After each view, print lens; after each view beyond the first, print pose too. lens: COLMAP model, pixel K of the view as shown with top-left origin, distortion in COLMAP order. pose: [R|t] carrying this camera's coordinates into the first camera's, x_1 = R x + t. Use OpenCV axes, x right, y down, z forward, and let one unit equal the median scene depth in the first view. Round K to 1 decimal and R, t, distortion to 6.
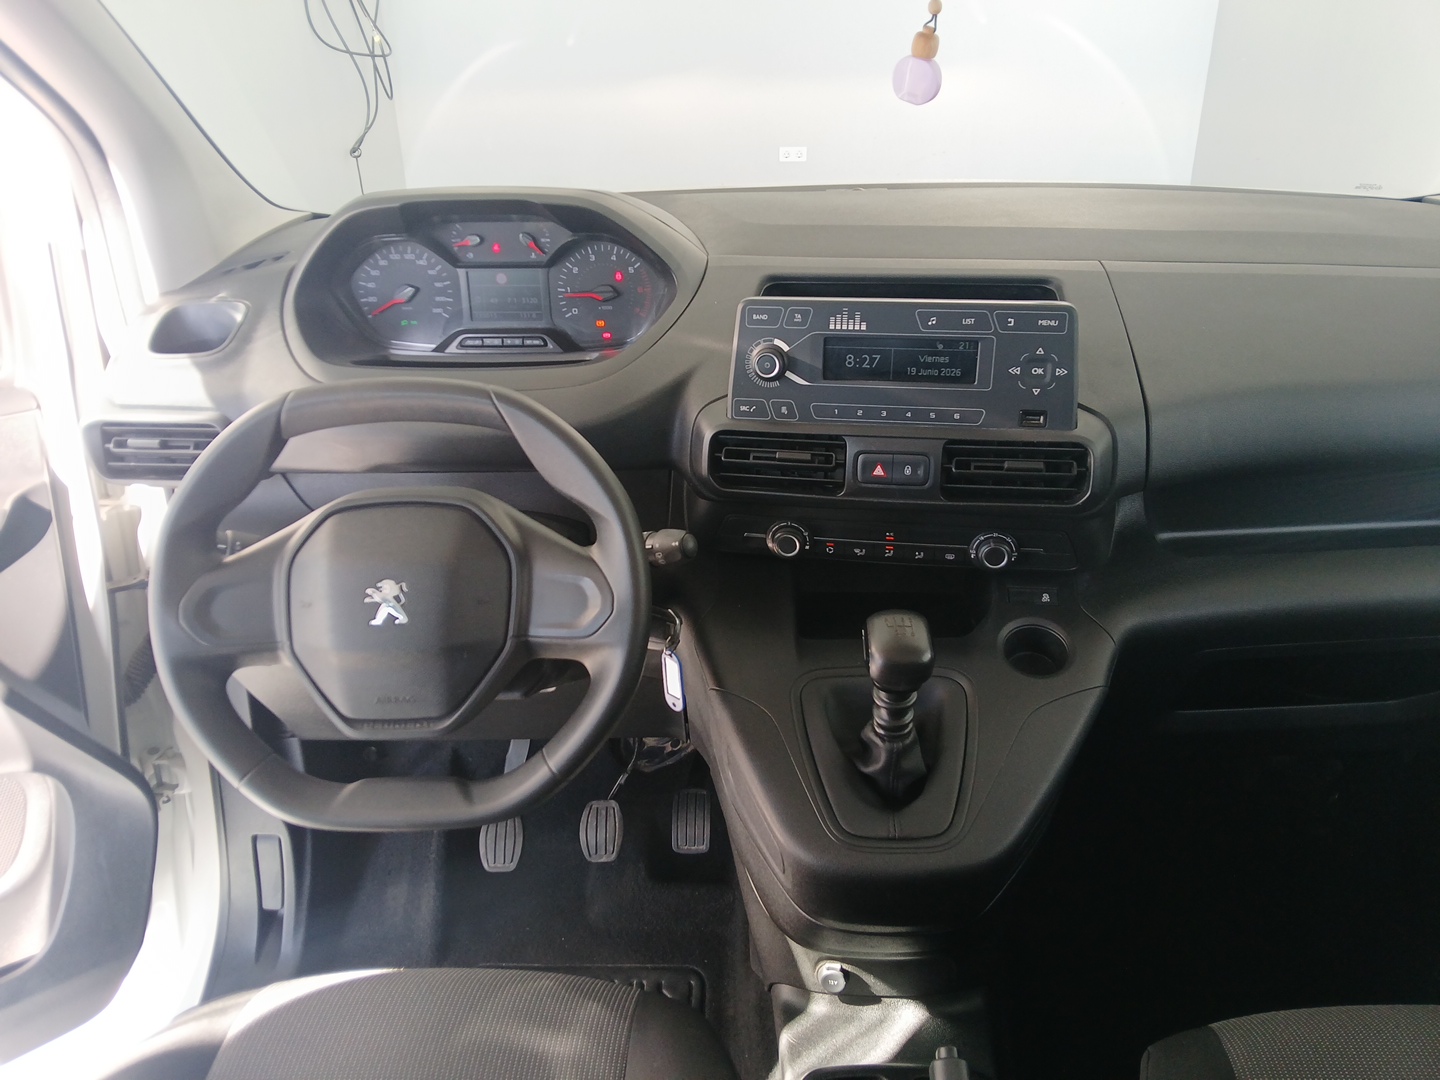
lens RADIAL K [[1127.9, 0, 722.6], [0, 1127.9, 534.9], [0, 0, 1]] dist [0.126345, -0.341375]
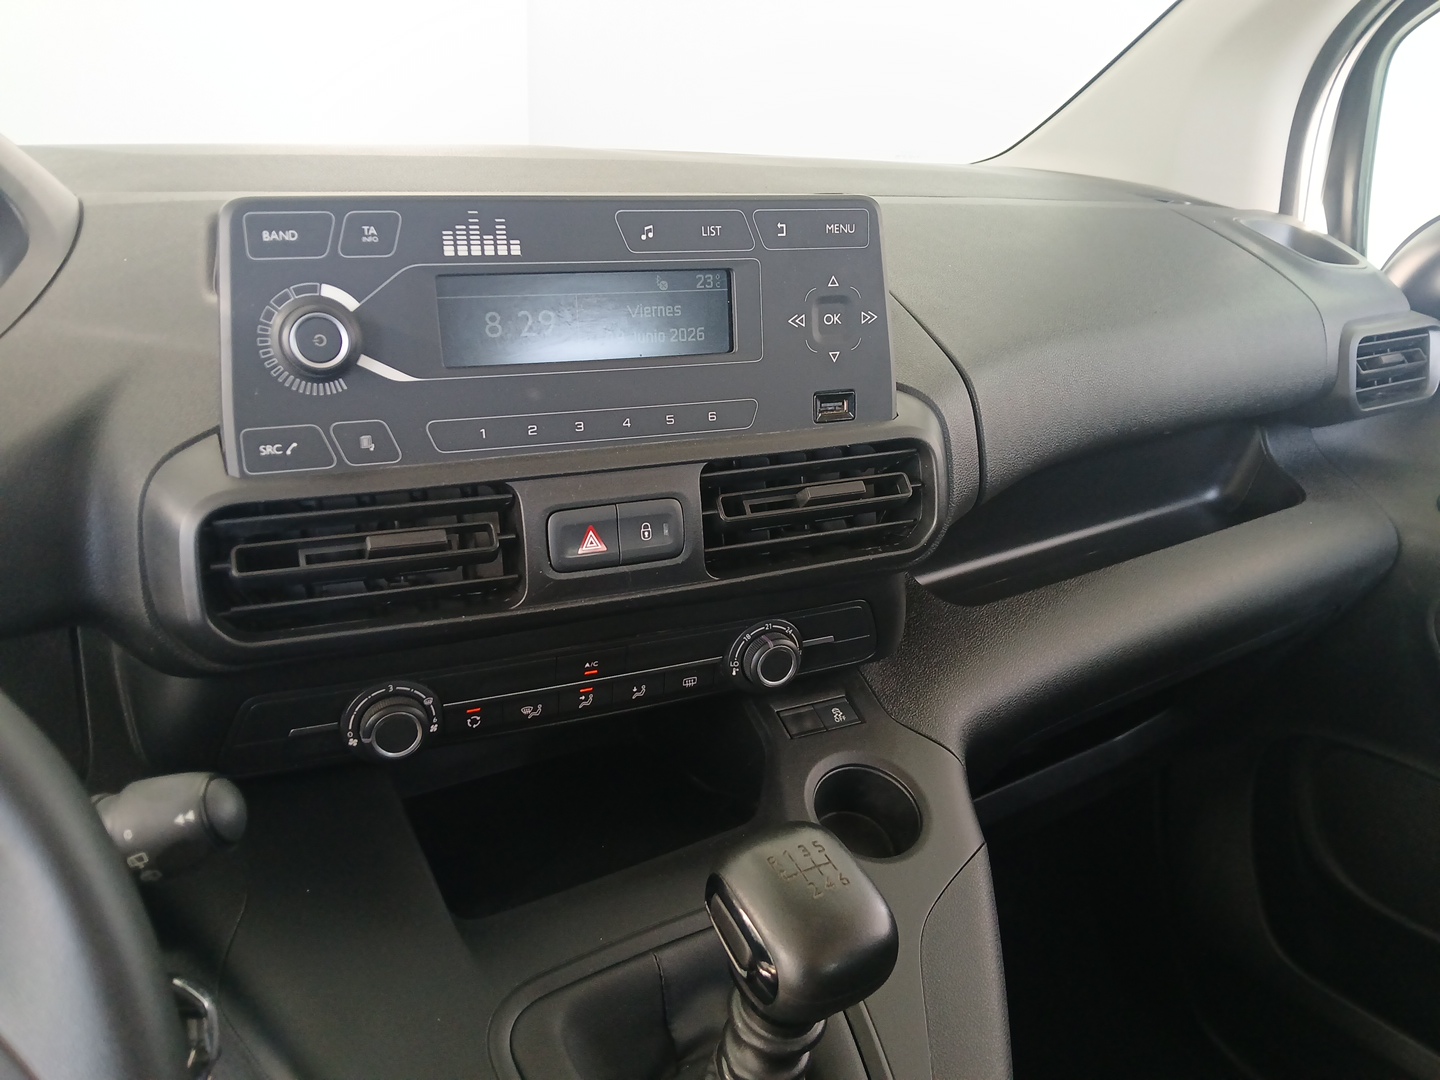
lens RADIAL K [[1127.9, 0, 722.6], [0, 1127.9, 534.9], [0, 0, 1]] dist [0.126345, -0.341375]
pose [[0.837818, -0.151145, 0.524611, -0.069125], [0.196684, 0.979952, -0.031778, -0.032428], [-0.509290, 0.129807, 0.850749, 0.544510]]
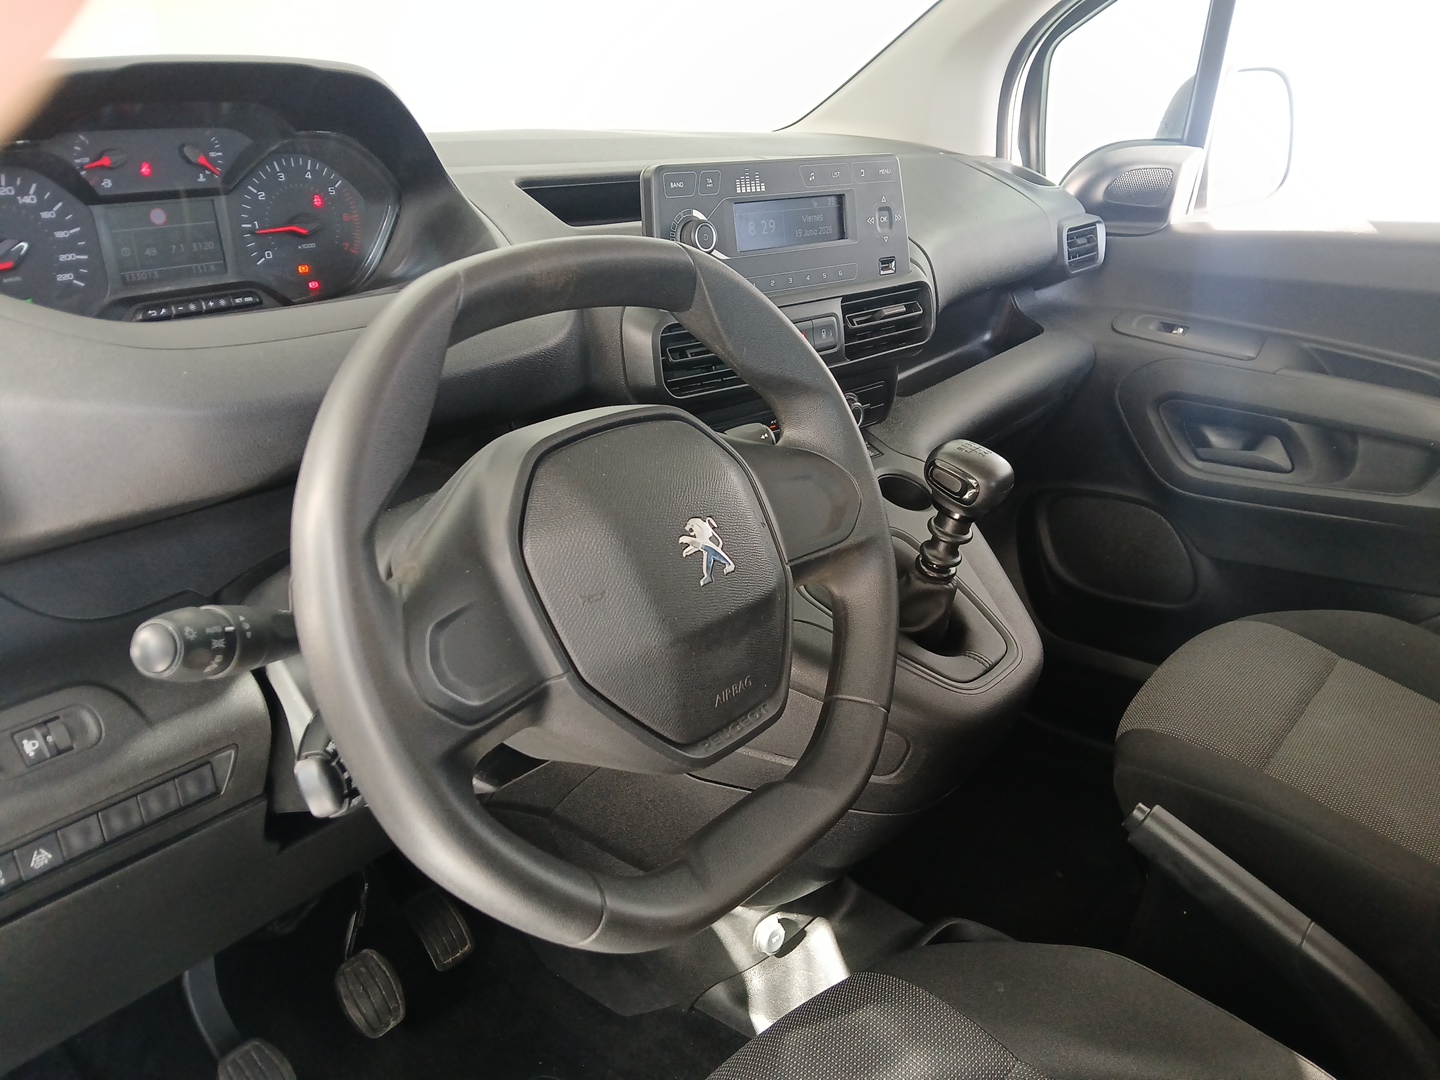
lens RADIAL K [[1124.4, 0, 719.7], [0, 1124.4, 522.3], [0, 0, 1]] dist [-0.000238, -0.050193]
pose [[0.611565, -0.264944, 0.745515, -0.628039], [0.321515, 0.944179, 0.071799, -0.003457], [-0.722922, 0.195784, 0.662610, 0.455823]]
